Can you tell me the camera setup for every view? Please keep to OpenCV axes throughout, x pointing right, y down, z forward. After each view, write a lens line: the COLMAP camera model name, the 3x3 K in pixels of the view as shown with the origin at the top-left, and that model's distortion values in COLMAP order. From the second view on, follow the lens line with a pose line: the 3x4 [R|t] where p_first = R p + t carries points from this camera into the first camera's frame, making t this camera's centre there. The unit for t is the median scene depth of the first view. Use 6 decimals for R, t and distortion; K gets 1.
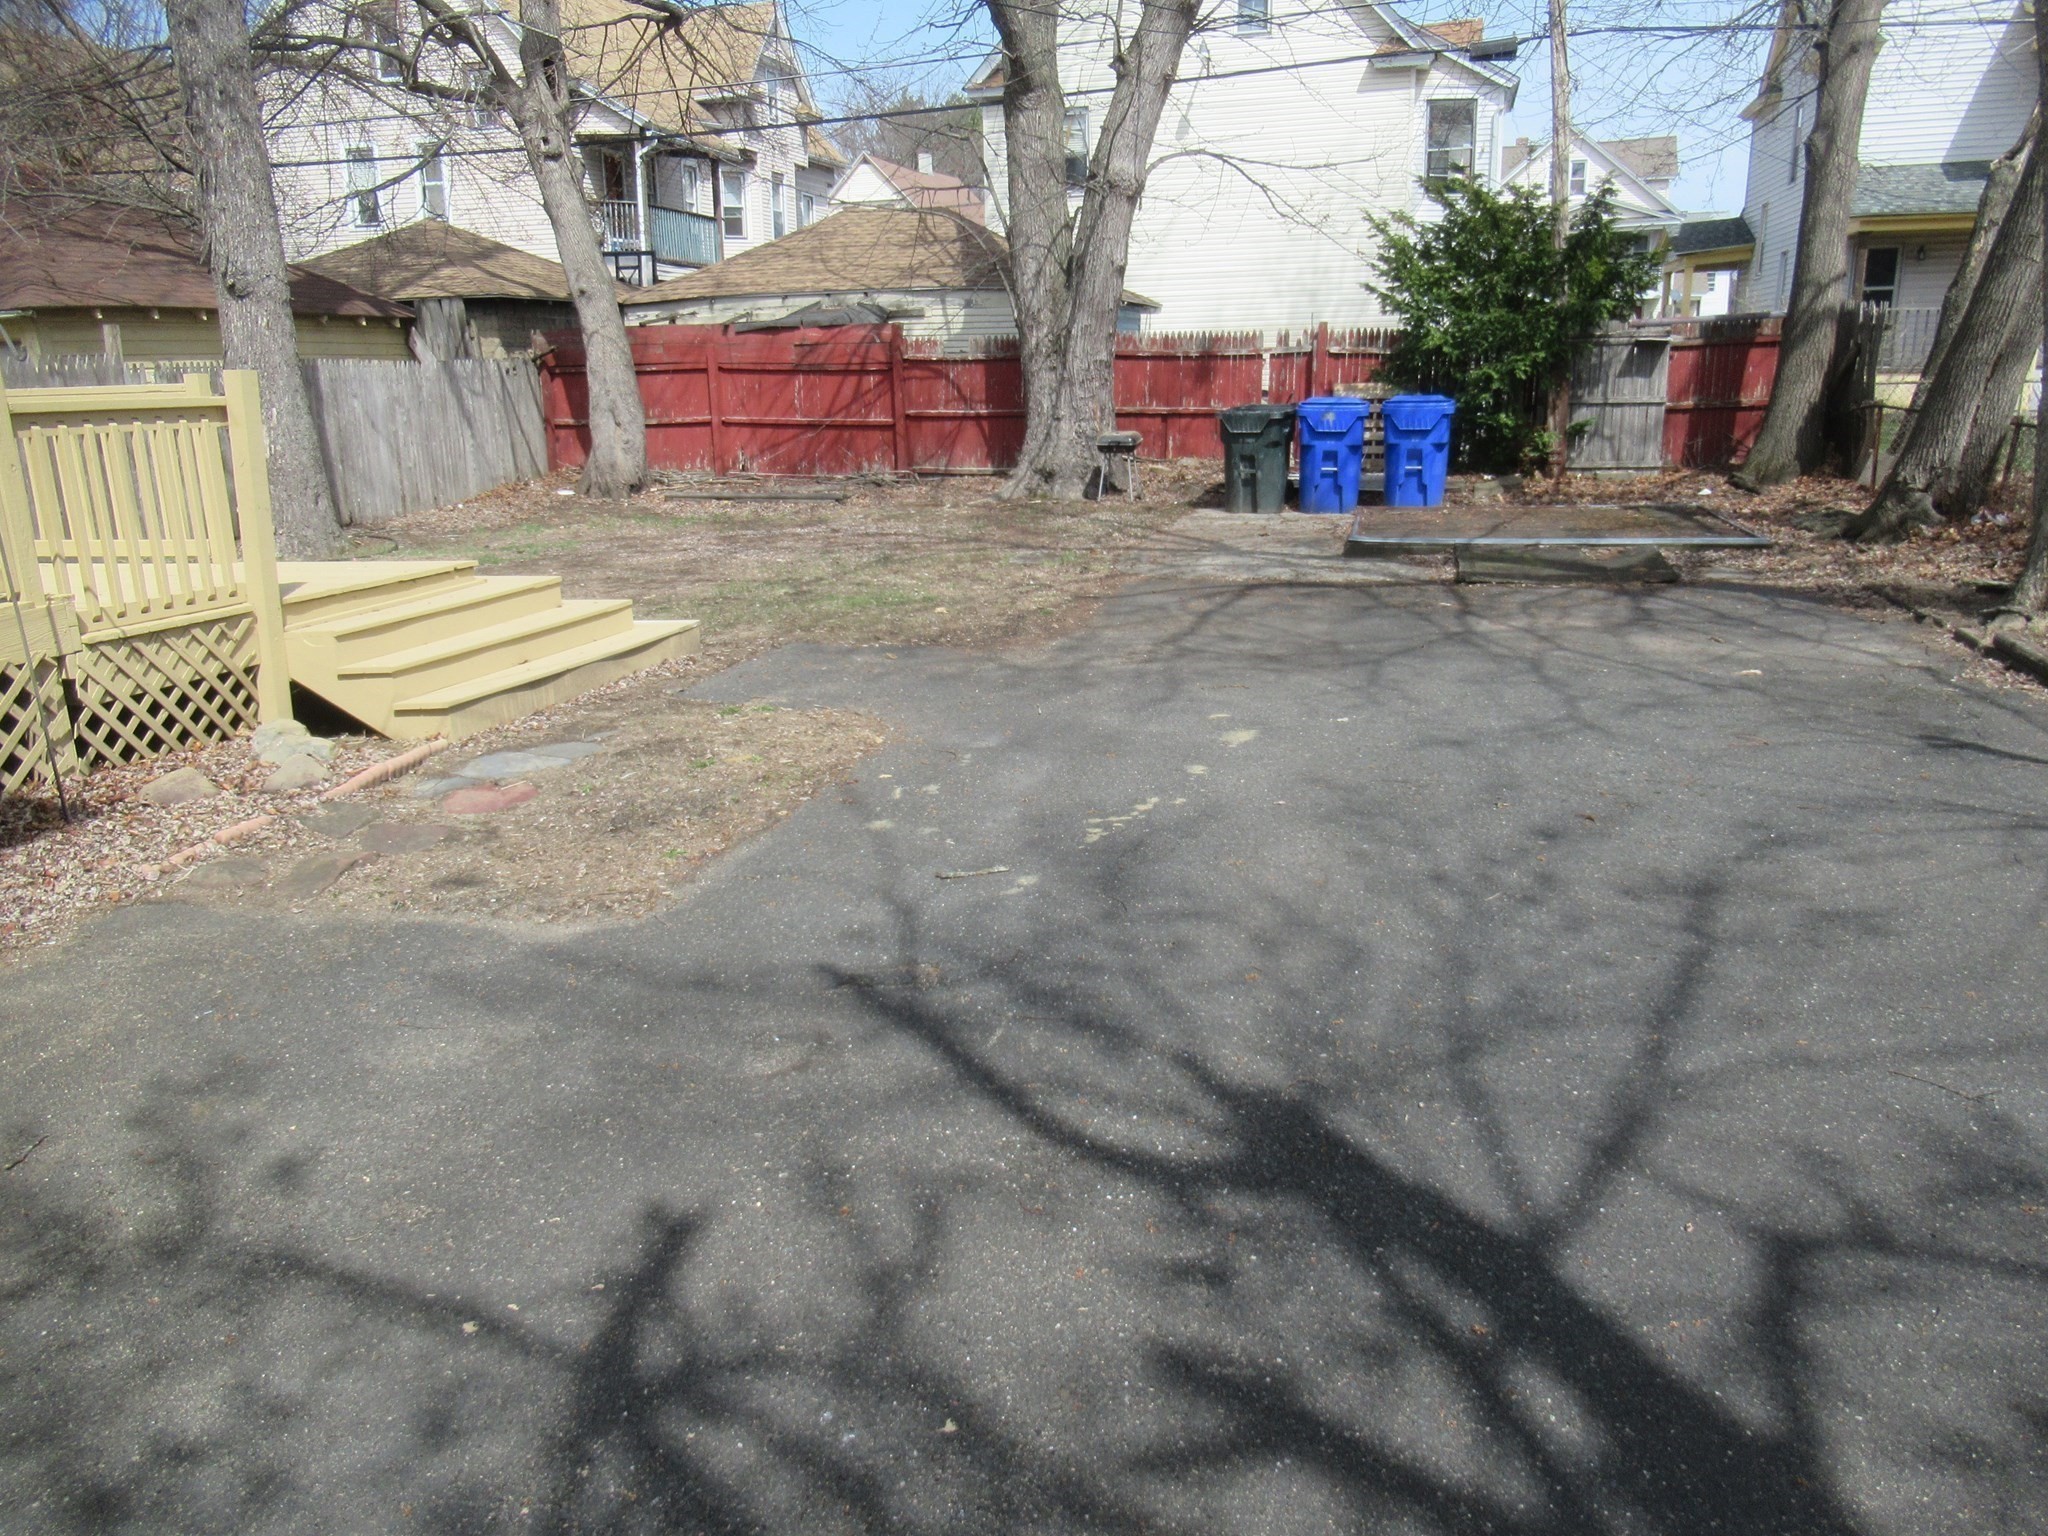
lens RADIAL K [[1508.3, 0, 1025.1], [0, 1508.3, 766.9], [0, 0, 1]] dist [0.018569, -0.003691]
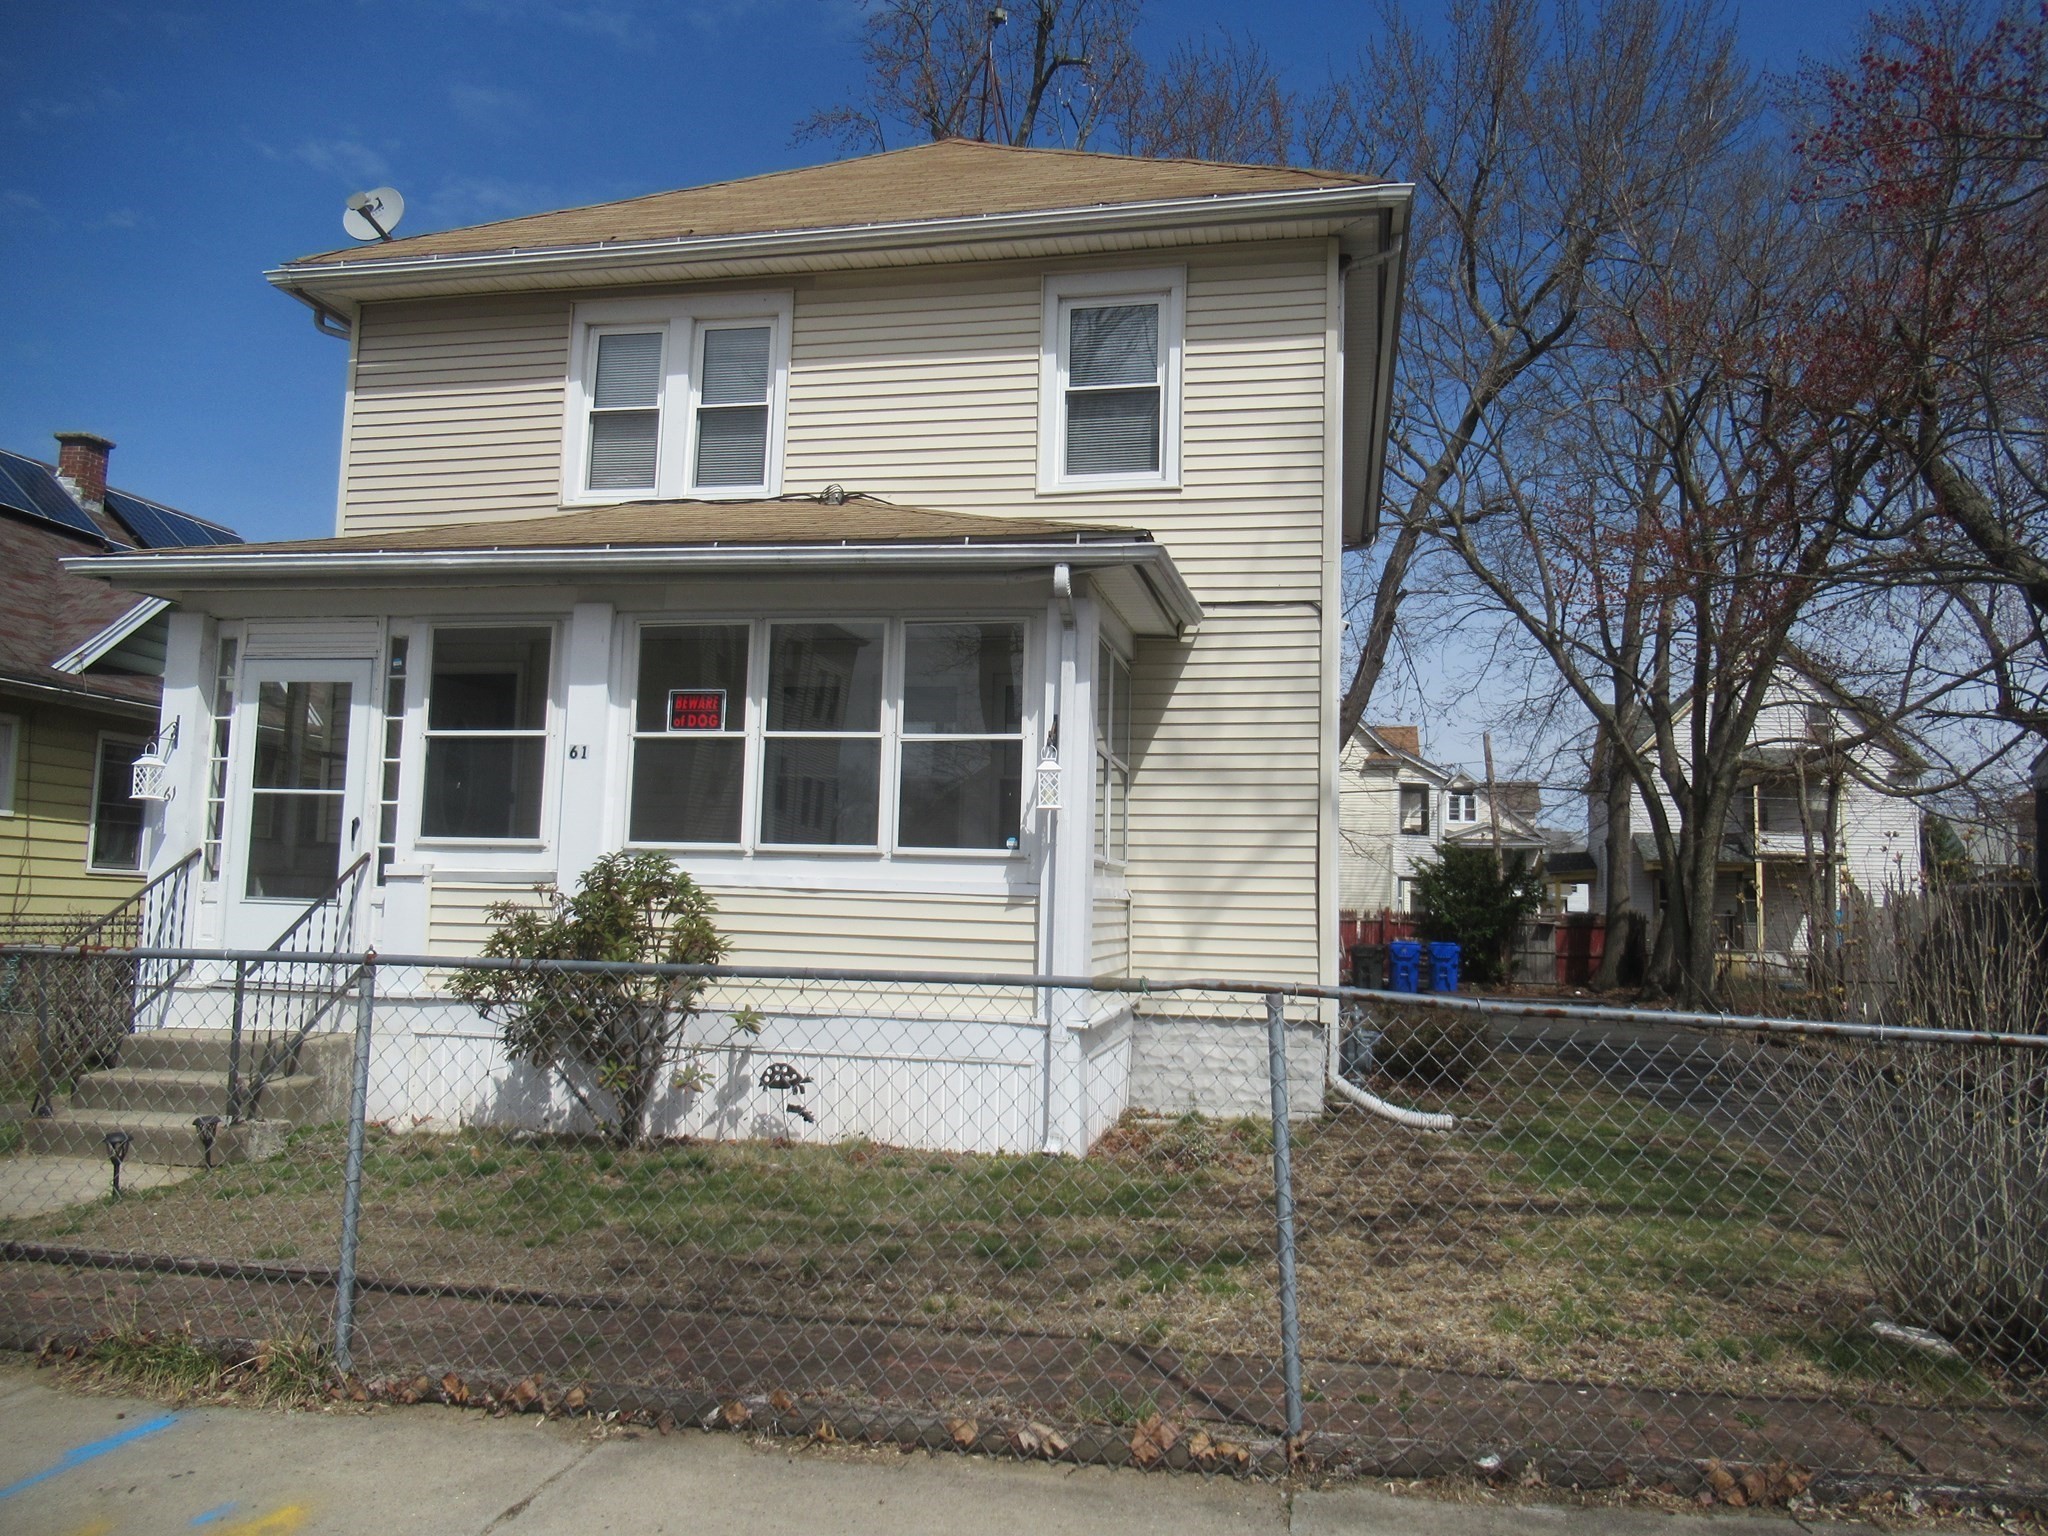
lens RADIAL K [[1508.3, 0, 1023.3], [0, 1508.3, 771.3], [0, 0, 1]] dist [0.018569, -0.003691]
pose [[0.997096, 0.054466, 0.053233, -0.268303], [-0.032039, 0.934088, -0.355604, 0.179514], [-0.069093, 0.352865, 0.933120, -0.608954]]
